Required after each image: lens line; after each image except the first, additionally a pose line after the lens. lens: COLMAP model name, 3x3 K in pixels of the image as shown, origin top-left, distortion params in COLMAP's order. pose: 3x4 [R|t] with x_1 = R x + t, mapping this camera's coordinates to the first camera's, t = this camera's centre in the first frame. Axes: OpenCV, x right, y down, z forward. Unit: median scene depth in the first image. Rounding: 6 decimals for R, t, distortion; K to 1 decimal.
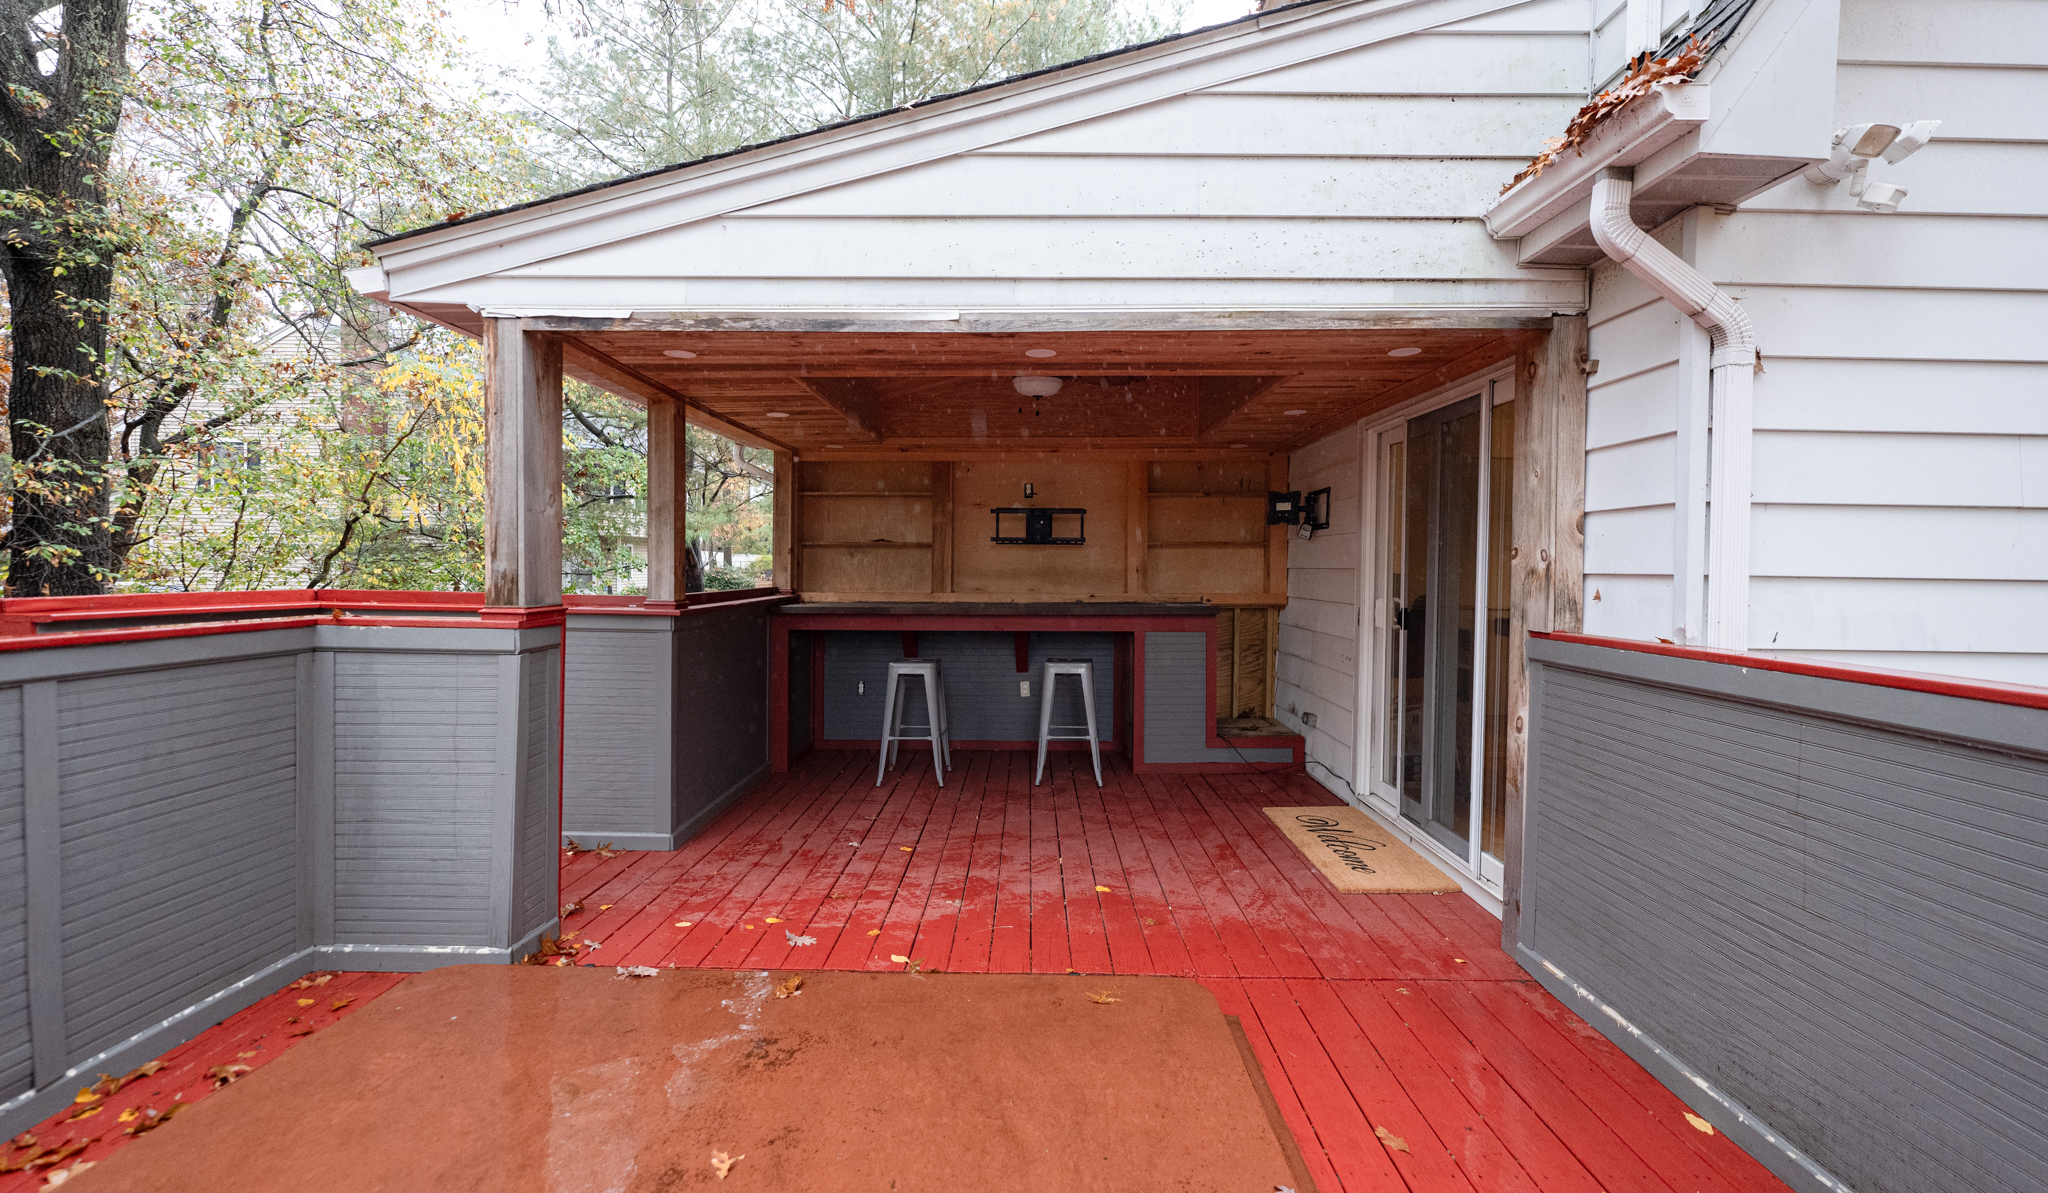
lens RADIAL K [[843.6, 0, 1038.9], [0, 843.6, 575.0], [0, 0, 1]] dist [-0.001061, -0.000410]
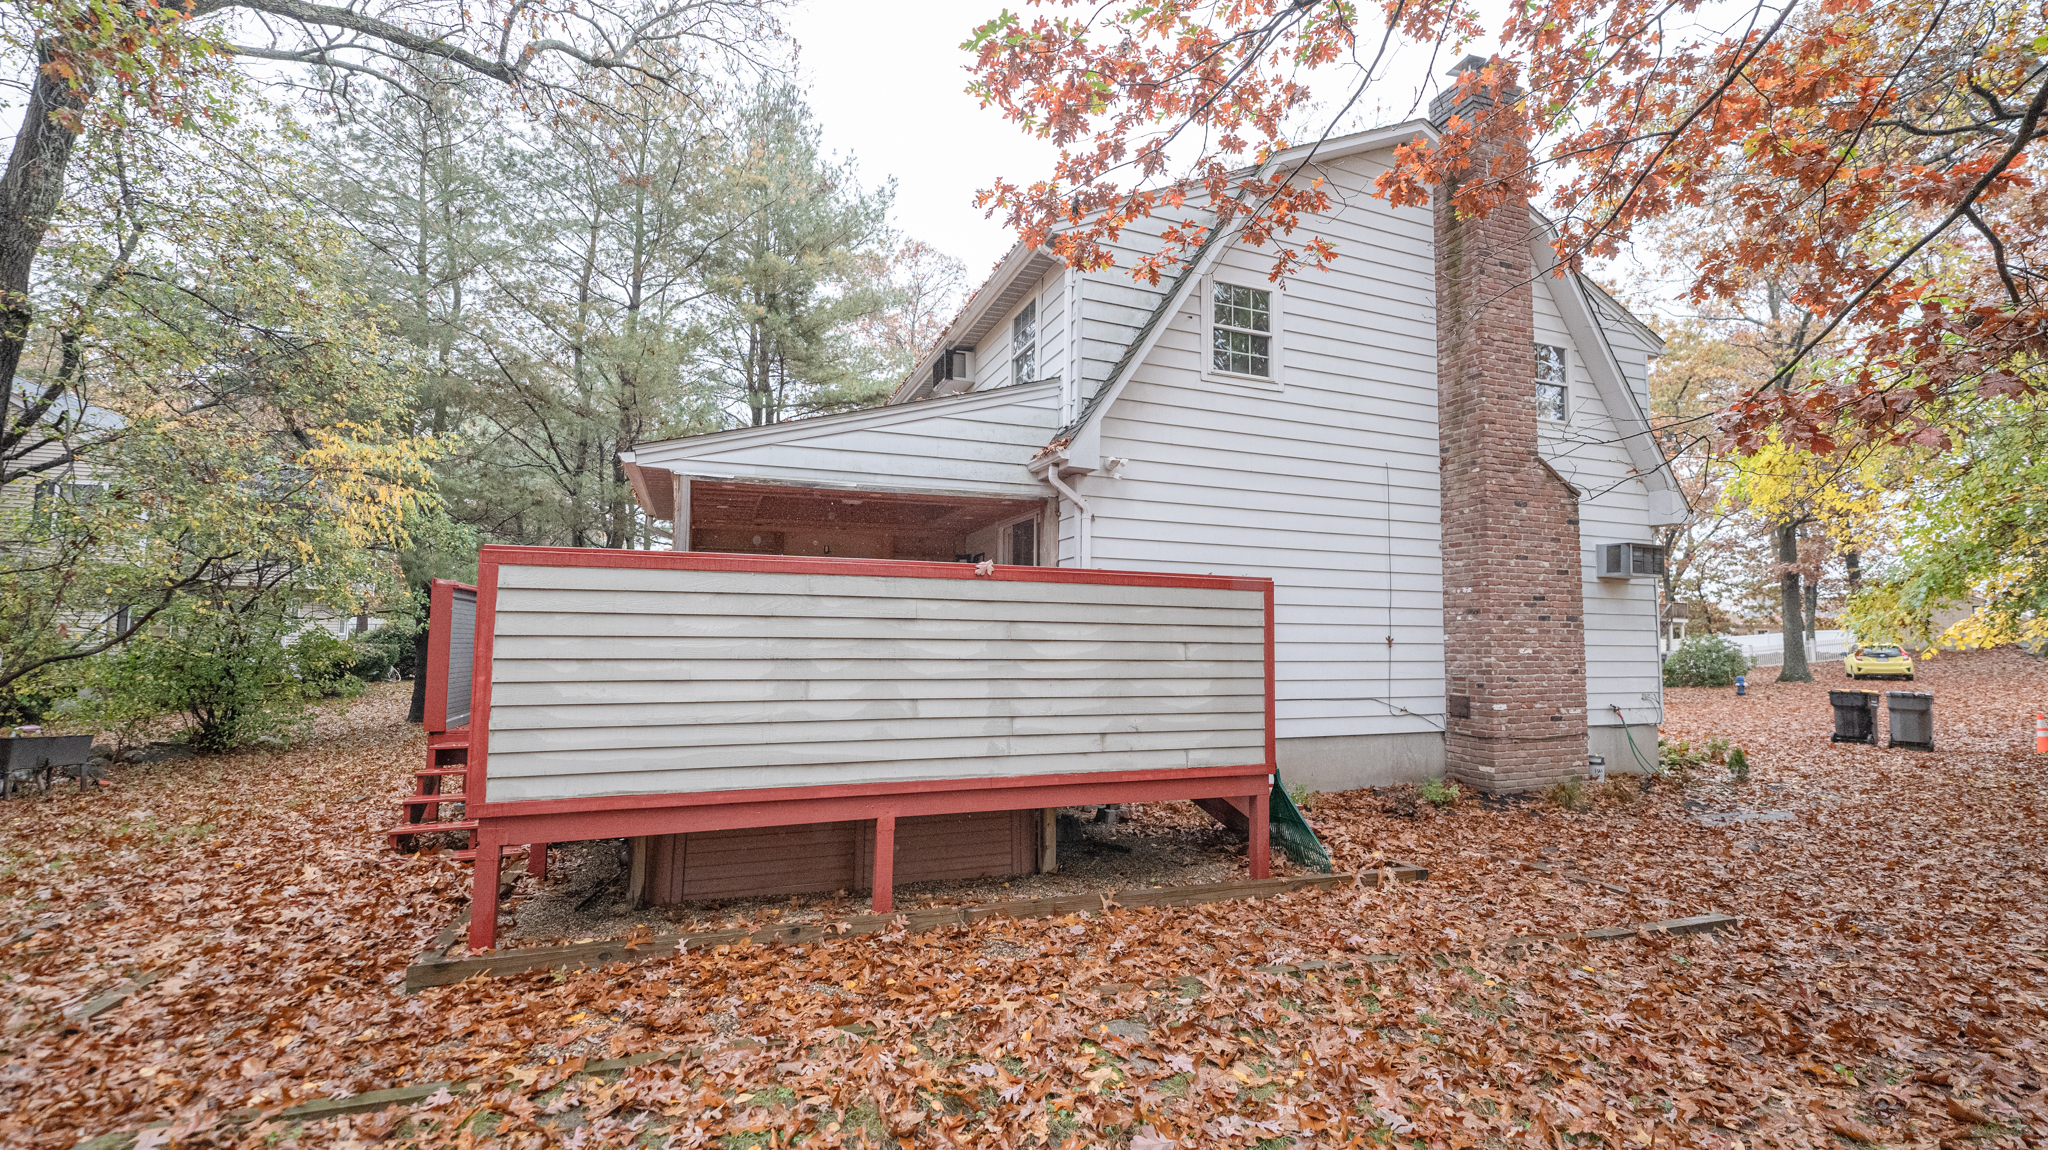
lens RADIAL K [[837.9, 0, 1024.9], [0, 837.9, 577.1], [0, 0, 1]] dist [0.002452, -0.000990]
pose [[0.934729, 0.022875, 0.354624, -0.558185], [0.006423, 0.996675, -0.081222, 0.235909], [-0.355303, 0.078198, 0.931475, -1.815197]]
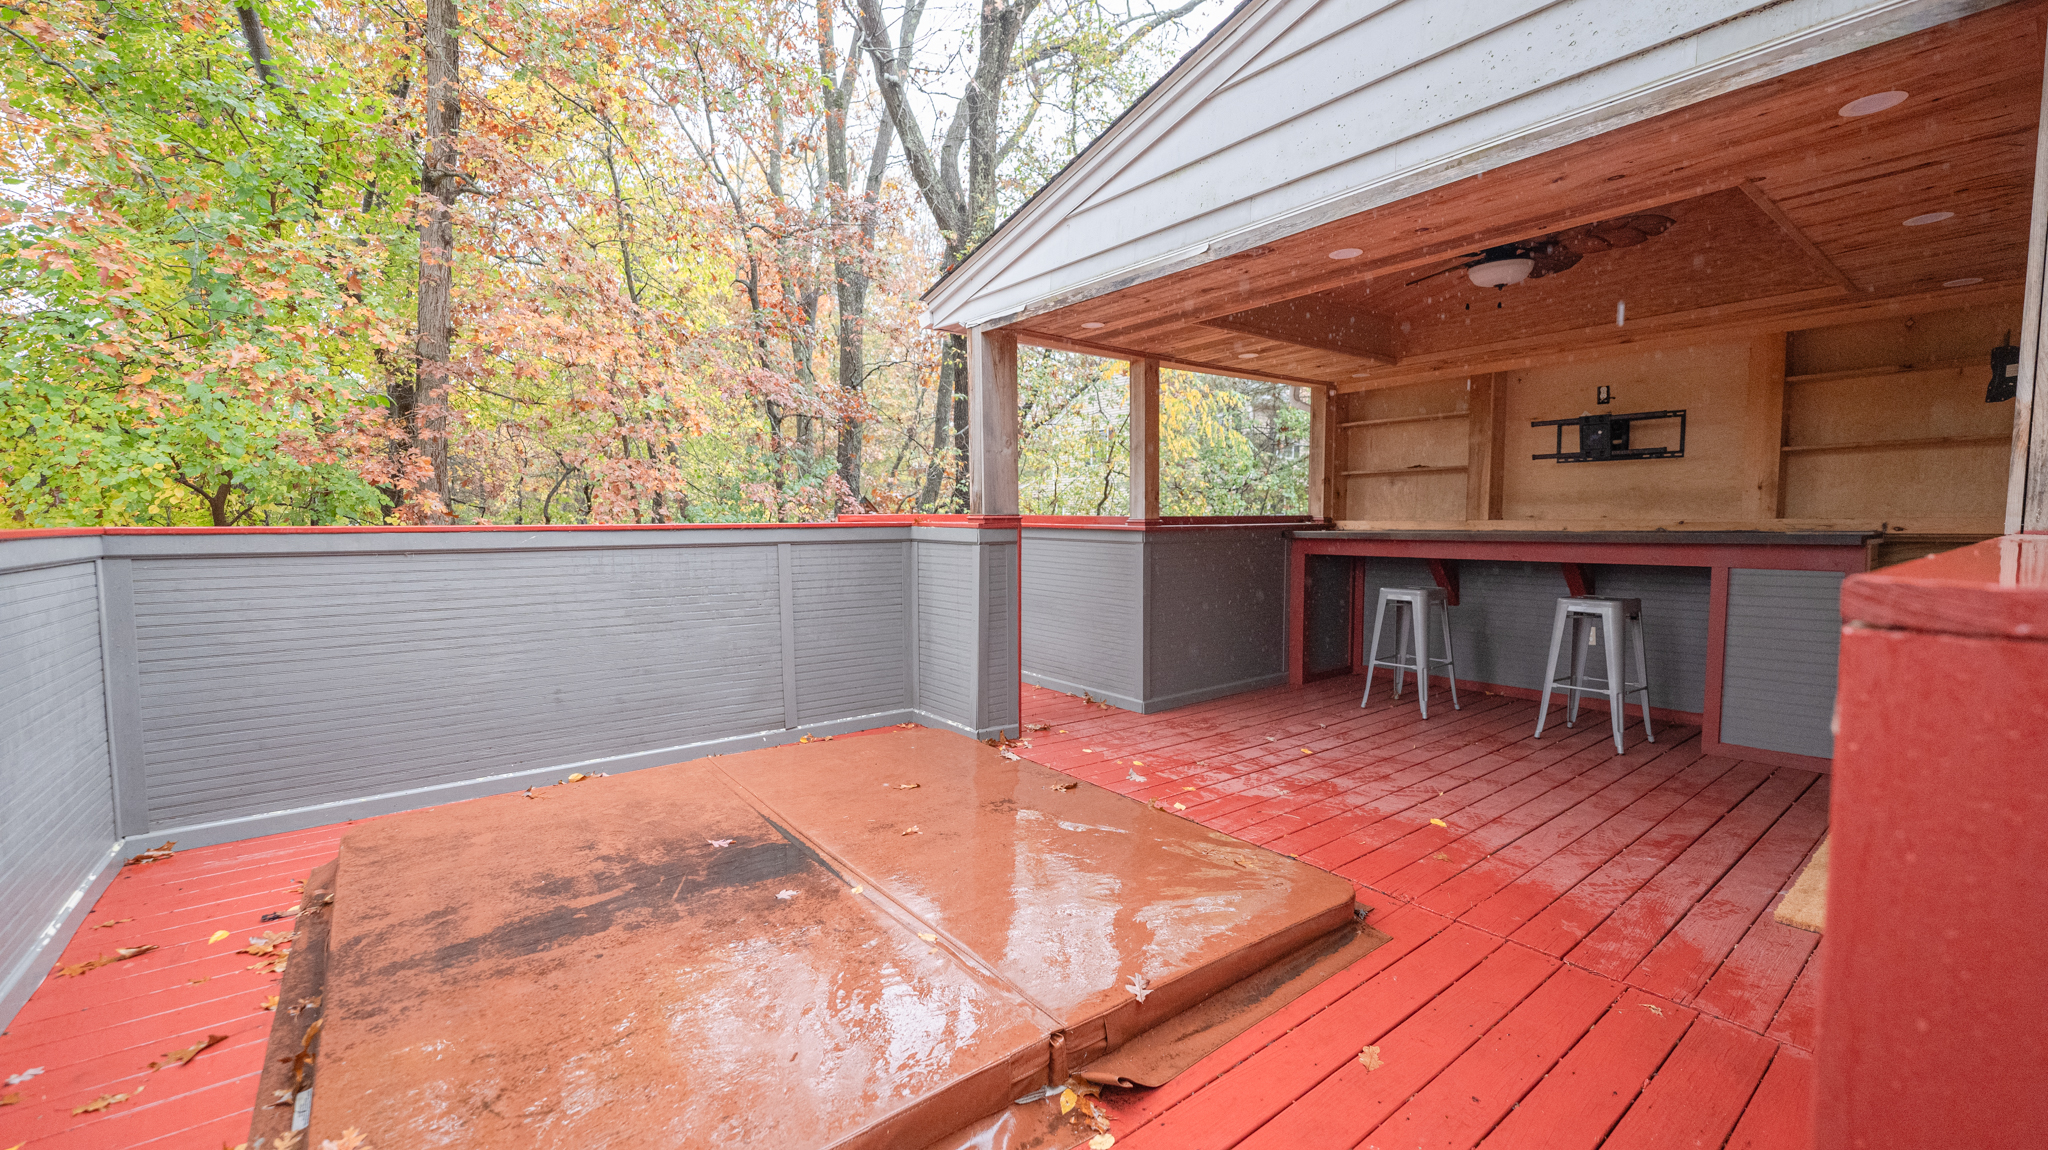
lens RADIAL K [[837.9, 0, 1019.1], [0, 837.9, 577.5], [0, 0, 1]] dist [0.002452, -0.000990]
pose [[0.615354, 0.045743, -0.786923, 0.642763], [0.001100, 0.998264, 0.058887, 0.063147], [0.788250, -0.037102, 0.614235, 0.105960]]
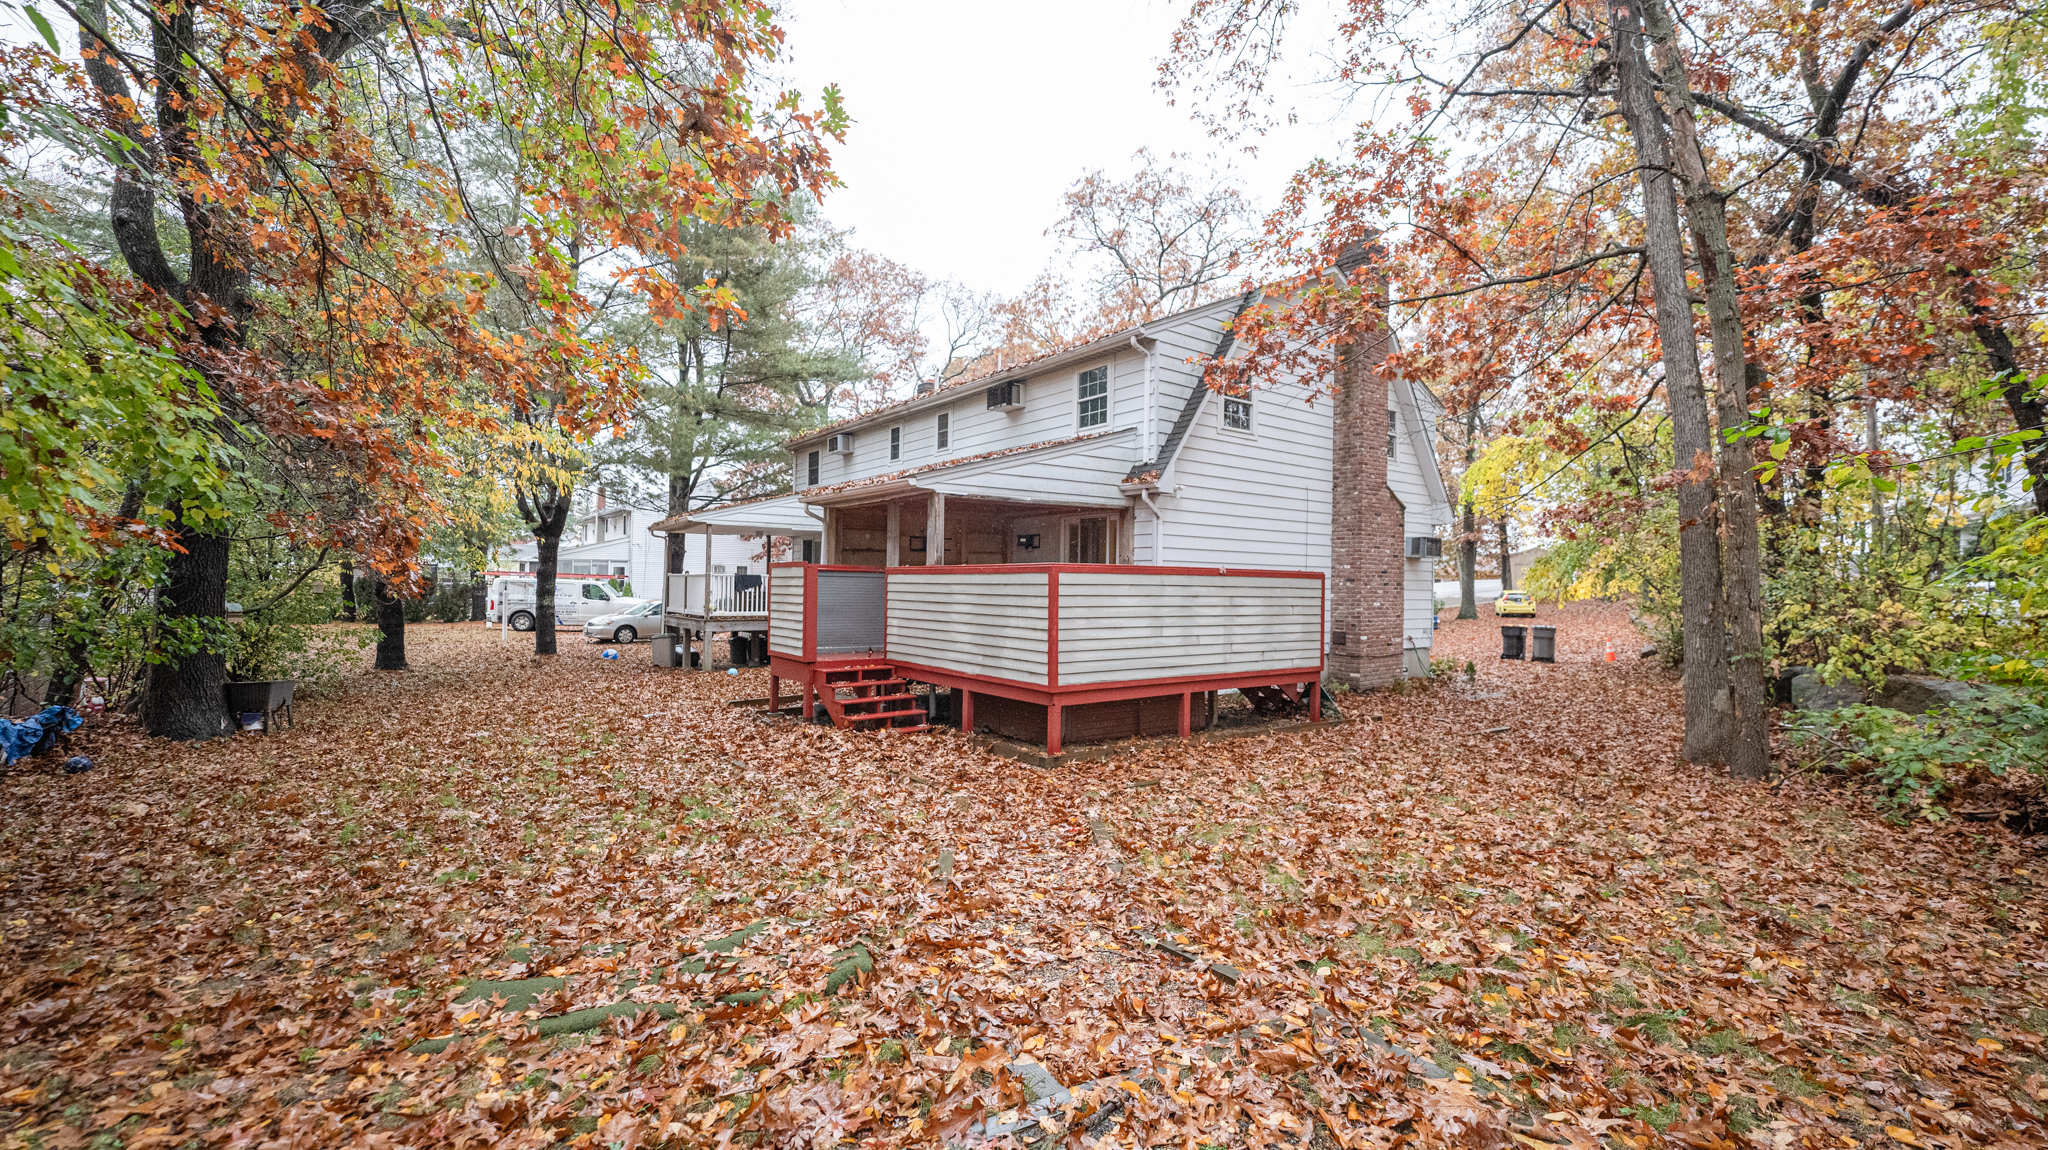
lens RADIAL K [[837.9, 0, 1023.4], [0, 837.9, 579.3], [0, 0, 1]] dist [0.002452, -0.000990]
pose [[0.803220, 0.001837, 0.595680, -2.699844], [0.003219, 0.999967, -0.007424, 0.139650], [-0.595674, 0.007880, 0.803188, -2.453612]]
